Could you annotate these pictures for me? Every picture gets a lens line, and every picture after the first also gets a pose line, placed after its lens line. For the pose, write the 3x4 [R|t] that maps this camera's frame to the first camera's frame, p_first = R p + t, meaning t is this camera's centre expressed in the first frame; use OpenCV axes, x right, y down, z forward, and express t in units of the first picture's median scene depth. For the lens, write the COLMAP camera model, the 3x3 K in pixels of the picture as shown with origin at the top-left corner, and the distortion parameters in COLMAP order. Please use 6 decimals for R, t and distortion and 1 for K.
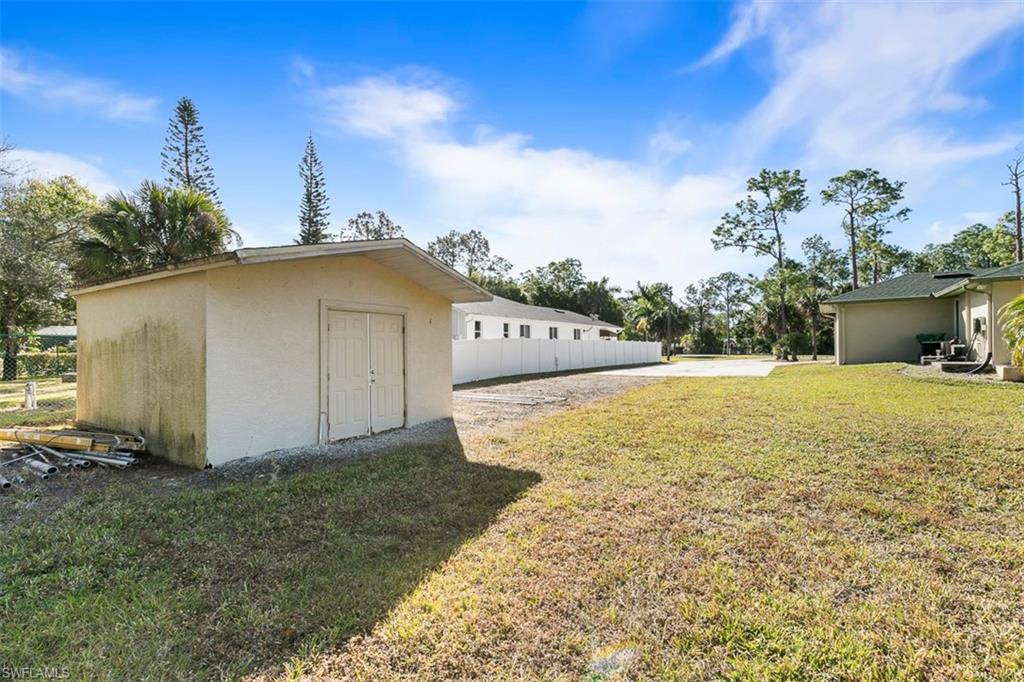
lens RADIAL K [[463.4, 0, 517.1], [0, 463.4, 343.6], [0, 0, 1]] dist [0.011854, 0.000624]
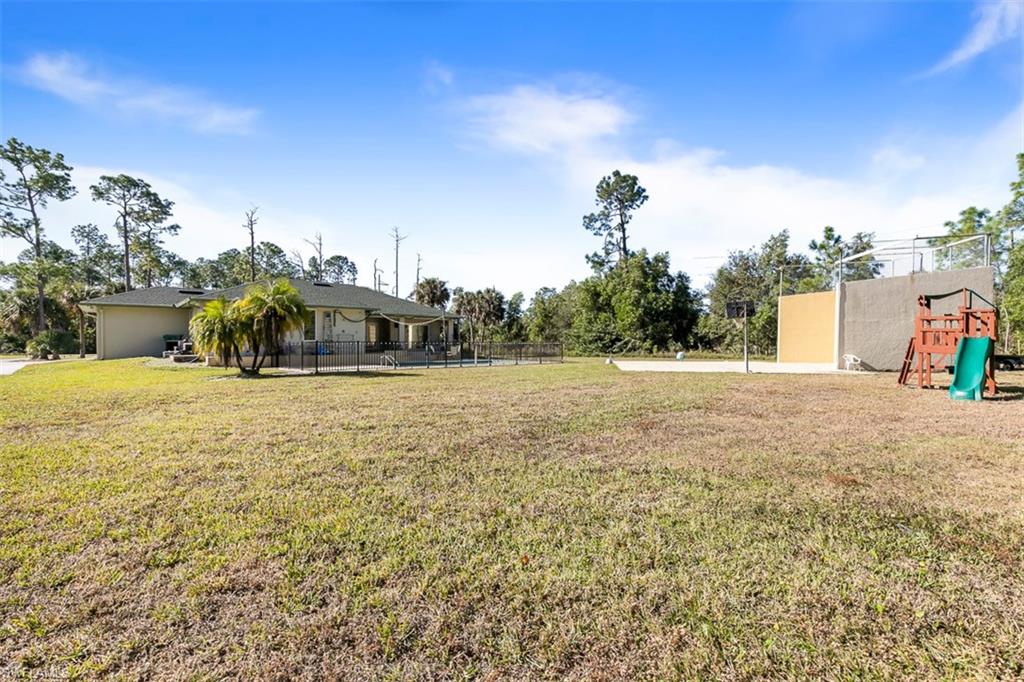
lens RADIAL K [[467.5, 0, 511.8], [0, 467.5, 344.8], [0, 0, 1]] dist [0.012375, 0.000027]
pose [[0.274558, 0.004994, 0.961557, -0.055943], [-0.009259, 0.999954, -0.002549, 0.000971], [-0.961526, -0.008204, 0.274592, -0.122228]]
